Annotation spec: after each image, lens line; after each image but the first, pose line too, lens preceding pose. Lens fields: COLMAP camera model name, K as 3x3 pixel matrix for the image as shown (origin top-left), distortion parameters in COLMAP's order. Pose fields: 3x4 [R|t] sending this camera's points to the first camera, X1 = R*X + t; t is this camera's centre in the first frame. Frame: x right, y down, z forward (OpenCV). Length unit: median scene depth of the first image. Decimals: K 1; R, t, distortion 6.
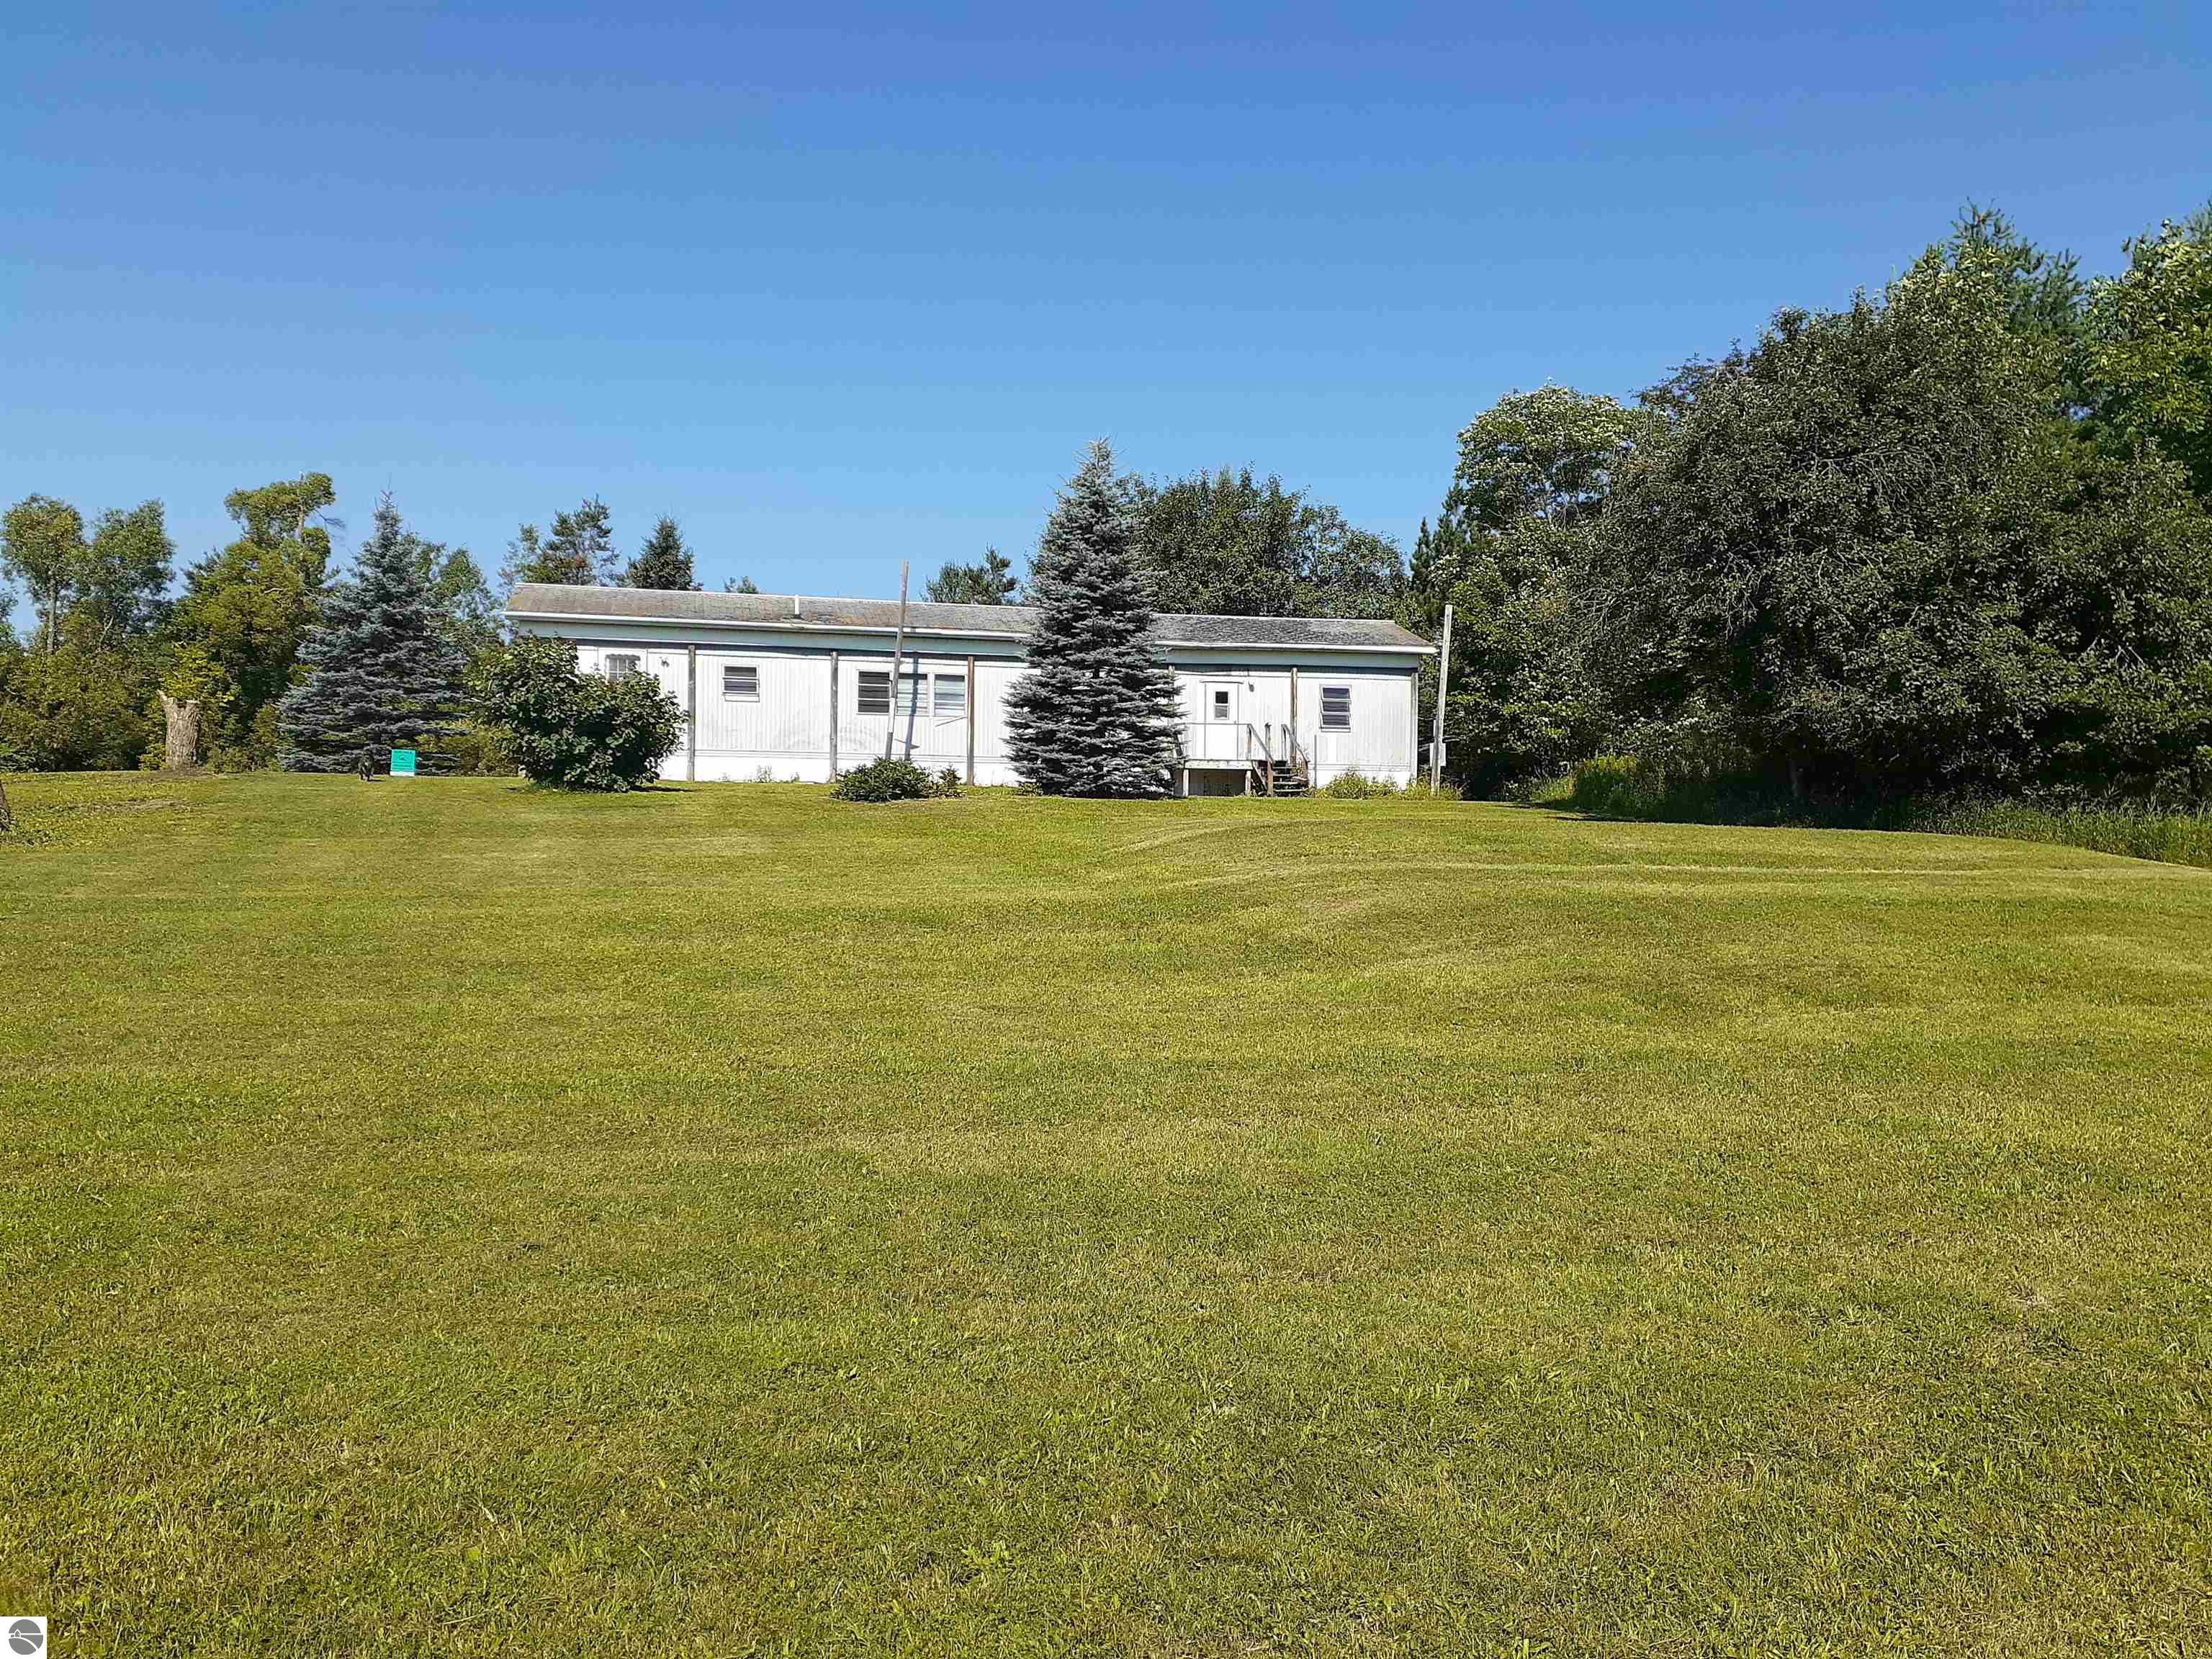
lens RADIAL K [[1772.3, 0, 1106.0], [0, 1772.3, 829.5], [0, 0, 1]] dist [0.100740, -0.215661]
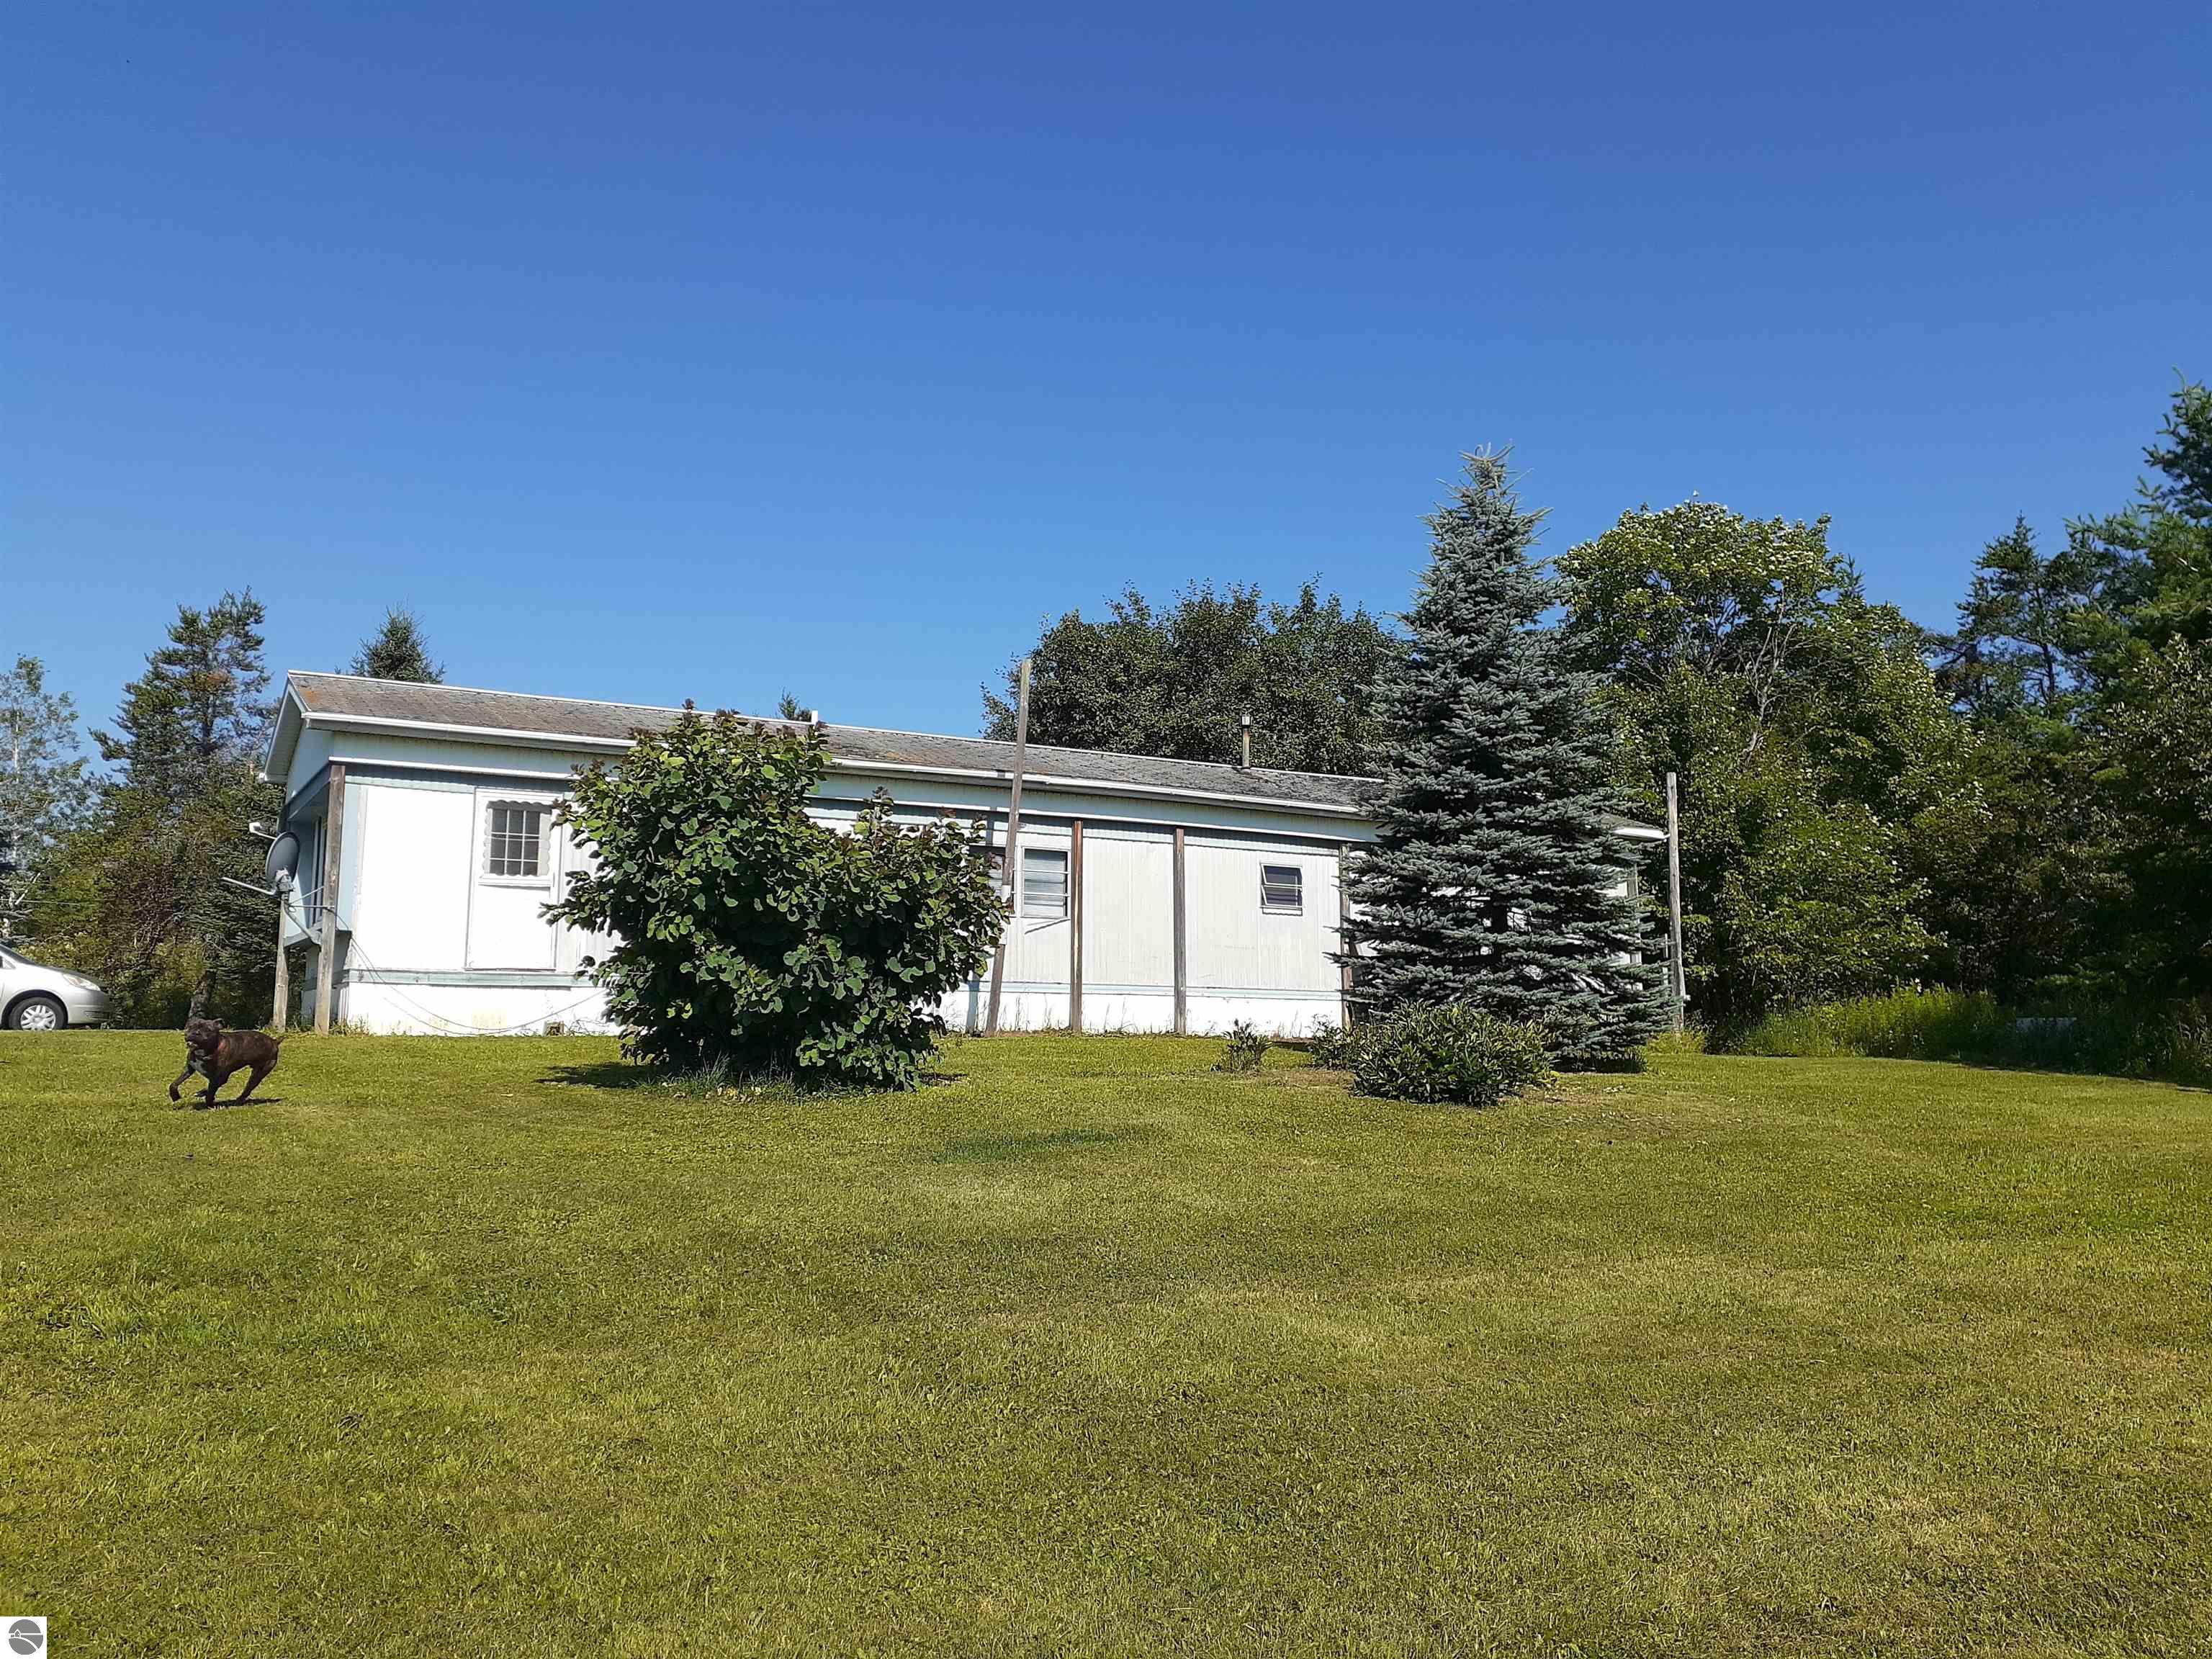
lens RADIAL K [[1772.3, 0, 1106.0], [0, 1772.3, 829.5], [0, 0, 1]] dist [0.100740, -0.215661]
pose [[0.959680, 0.027001, 0.279796, -0.239469], [0.005993, 0.993184, -0.116400, -0.022609], [-0.281032, 0.113384, 0.952977, 0.408214]]
